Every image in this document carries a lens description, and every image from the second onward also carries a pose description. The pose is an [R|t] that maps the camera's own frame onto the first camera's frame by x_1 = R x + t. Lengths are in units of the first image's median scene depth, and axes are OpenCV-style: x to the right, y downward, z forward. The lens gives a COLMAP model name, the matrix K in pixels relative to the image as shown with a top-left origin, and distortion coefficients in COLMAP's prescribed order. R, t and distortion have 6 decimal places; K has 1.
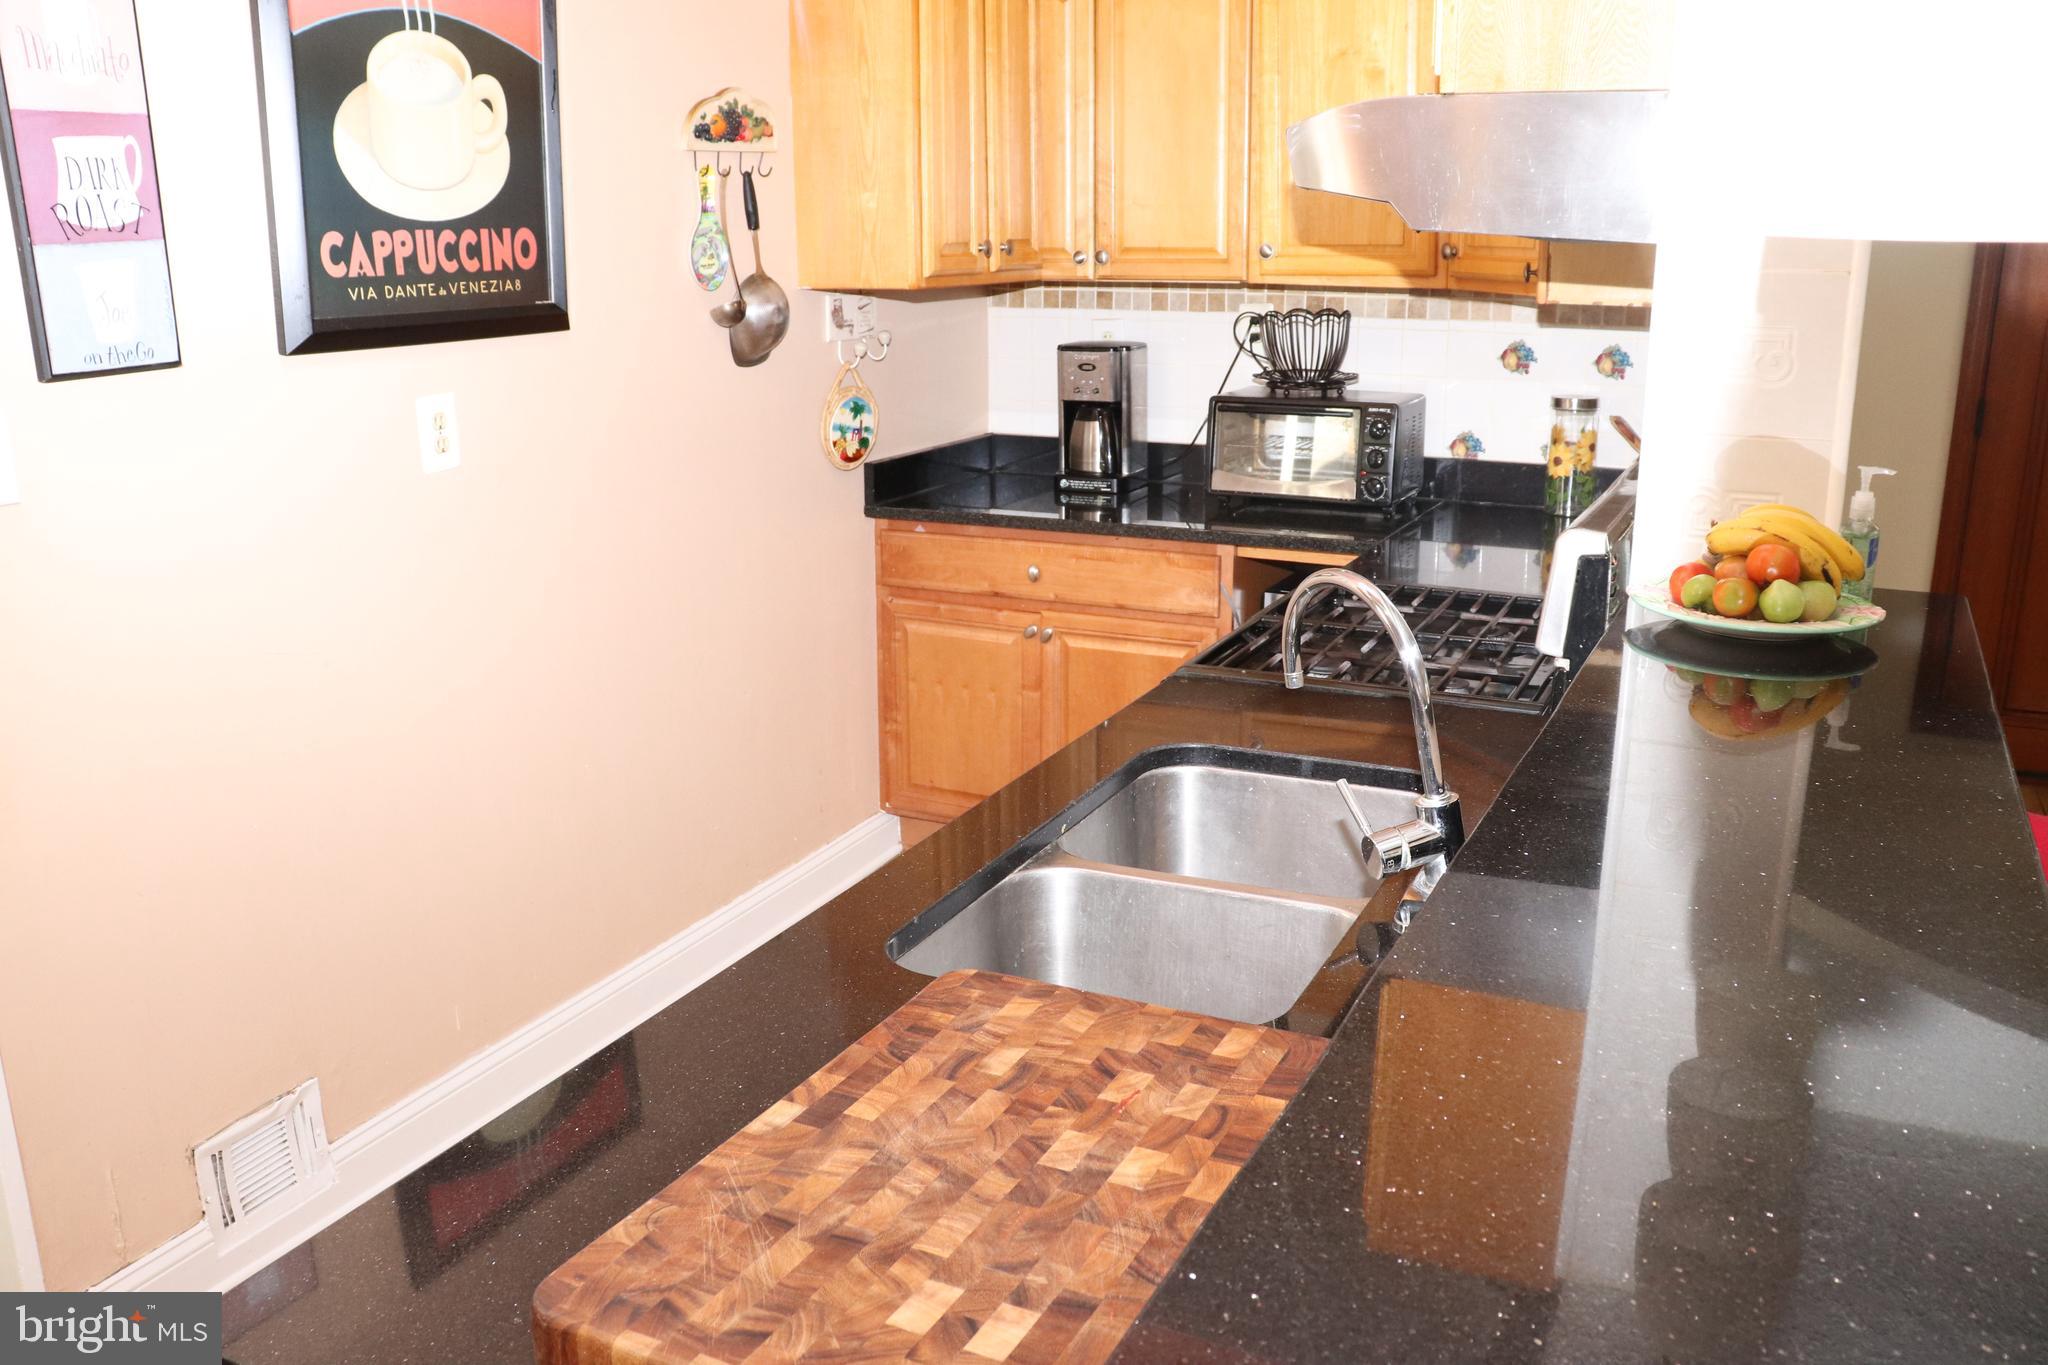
lens RADIAL K [[1692.4, 0, 1018.5], [0, 1692.4, 684.7], [0, 0, 1]] dist [-0.172910, 0.160011]
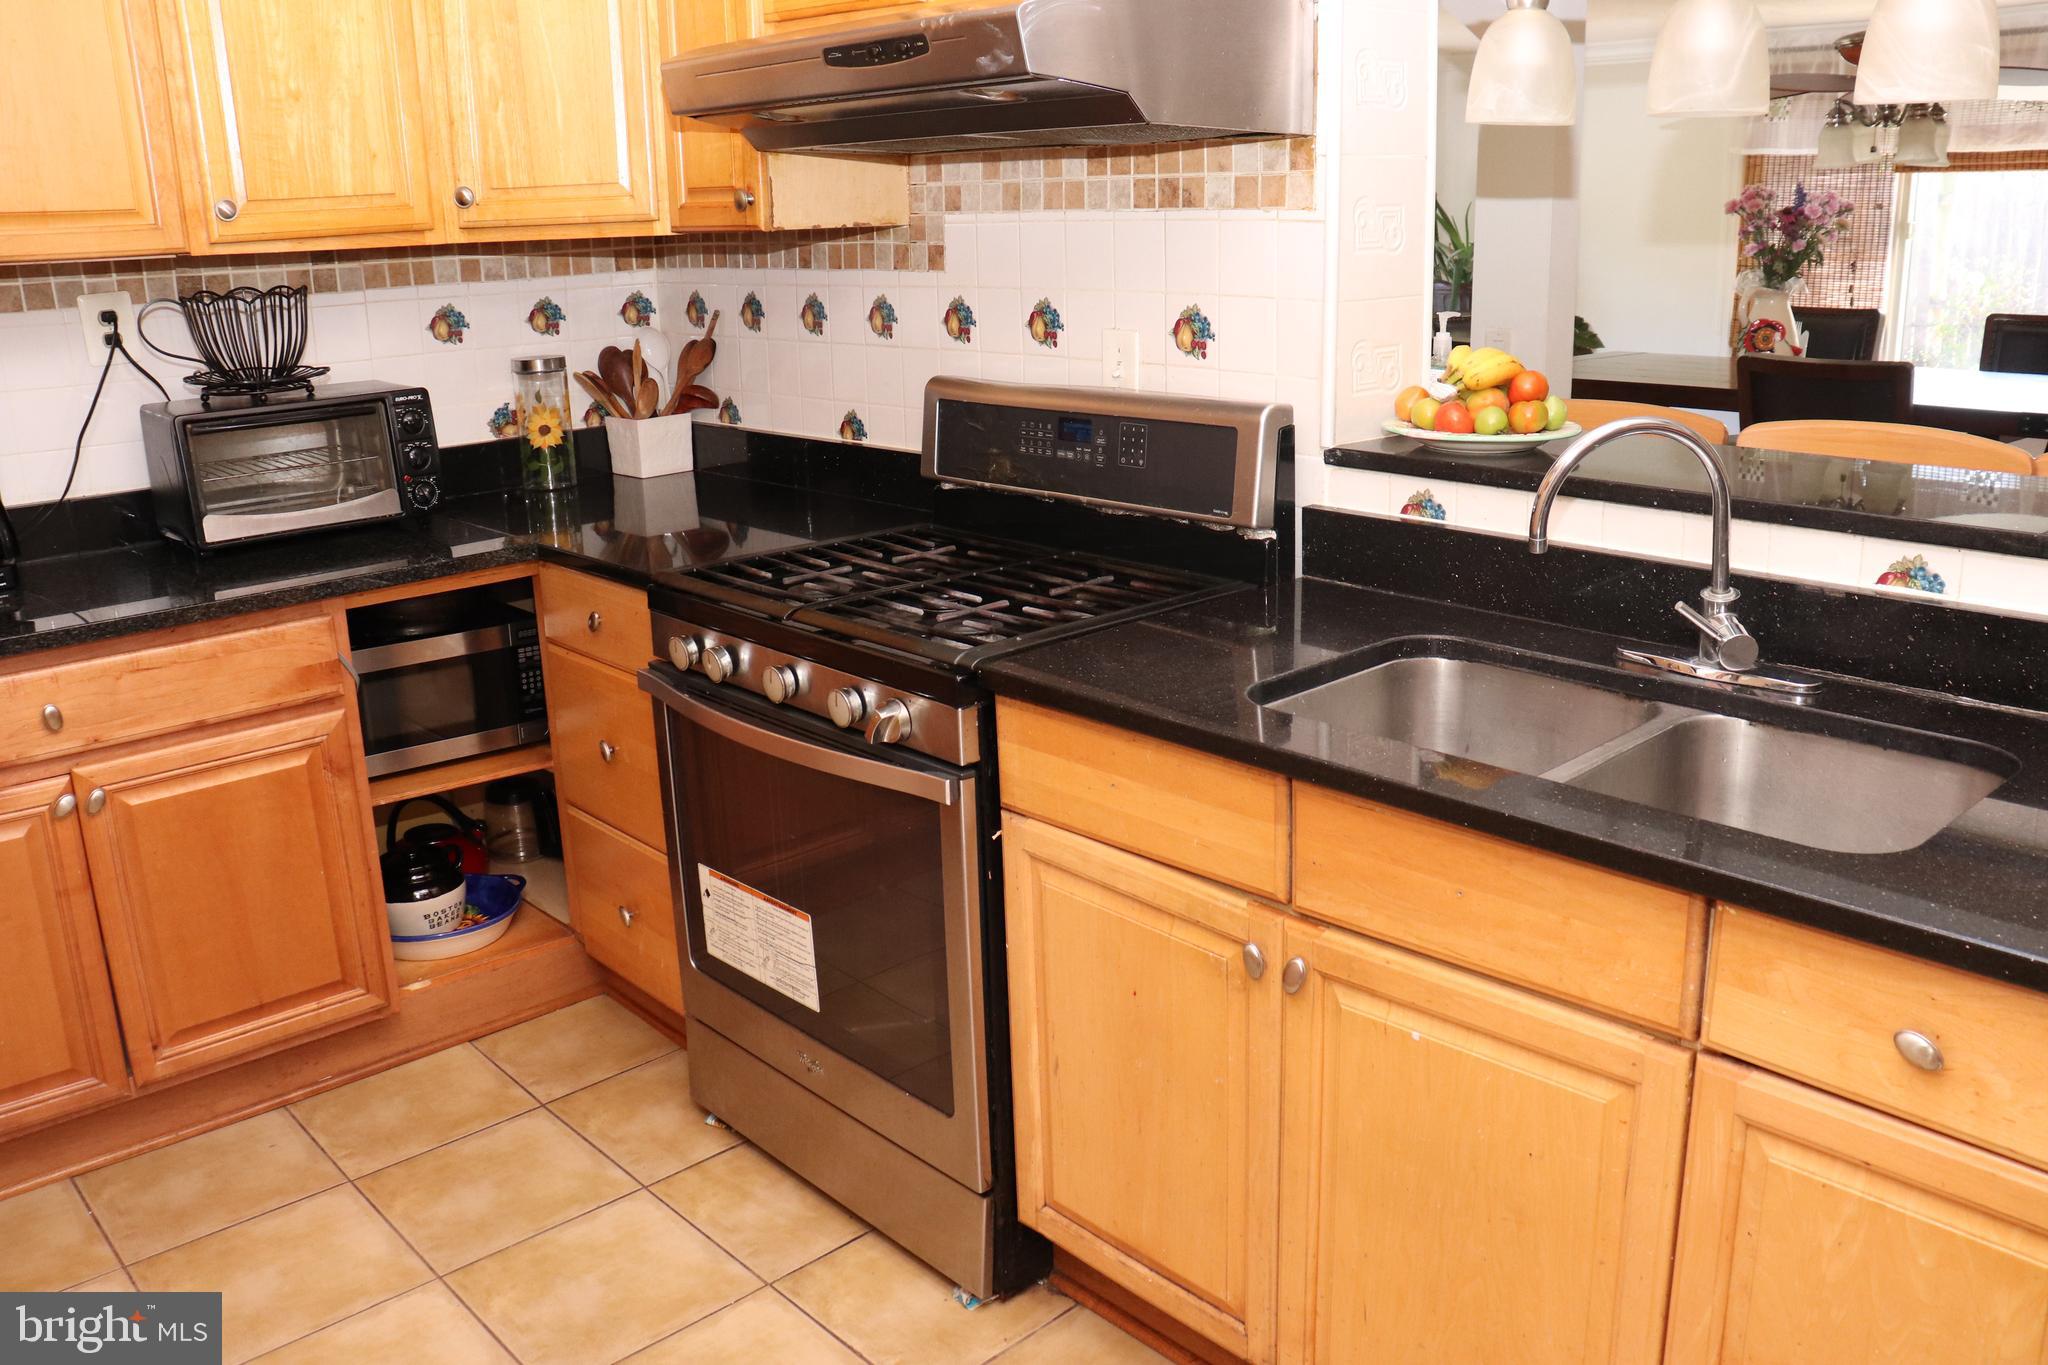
lens RADIAL K [[1692.4, 0, 1030.9], [0, 1692.4, 682.9], [0, 0, 1]] dist [-0.172910, 0.160011]
pose [[0.368730, -0.258001, 0.893014, -0.405534], [0.268147, 0.949390, 0.163570, -0.079481], [-0.890020, 0.179146, 0.419251, 0.402989]]
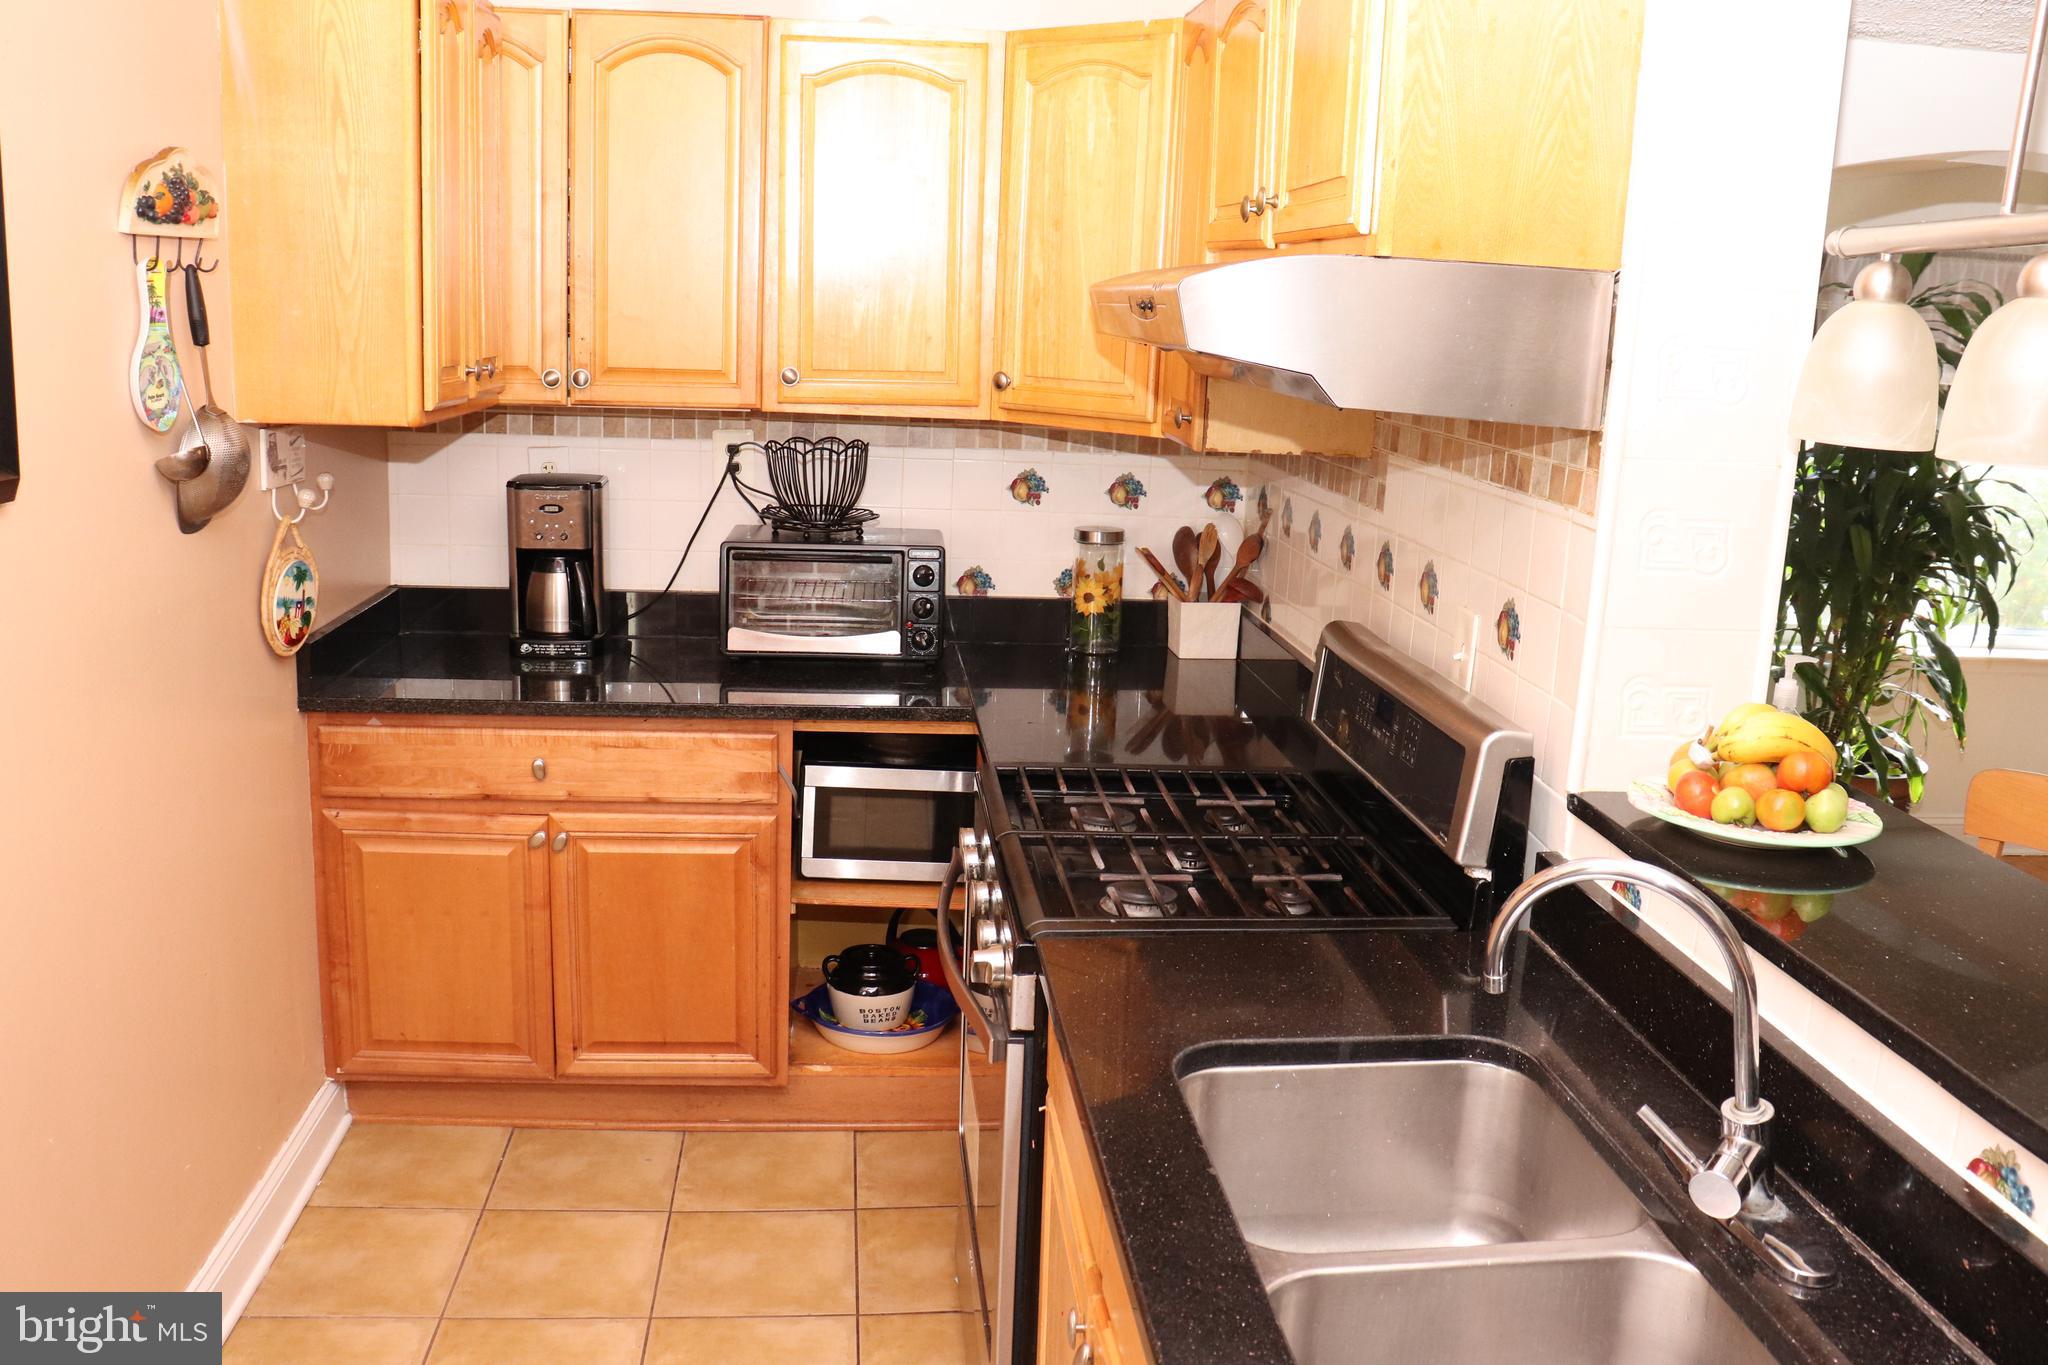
lens RADIAL K [[1692.4, 0, 1022.8], [0, 1692.4, 681.6], [0, 0, 1]] dist [-0.172910, 0.160011]
pose [[0.850213, -0.071542, 0.521555, -0.209379], [0.092888, 0.995566, -0.014860, -0.074087], [-0.518179, 0.061080, 0.853088, 0.192514]]
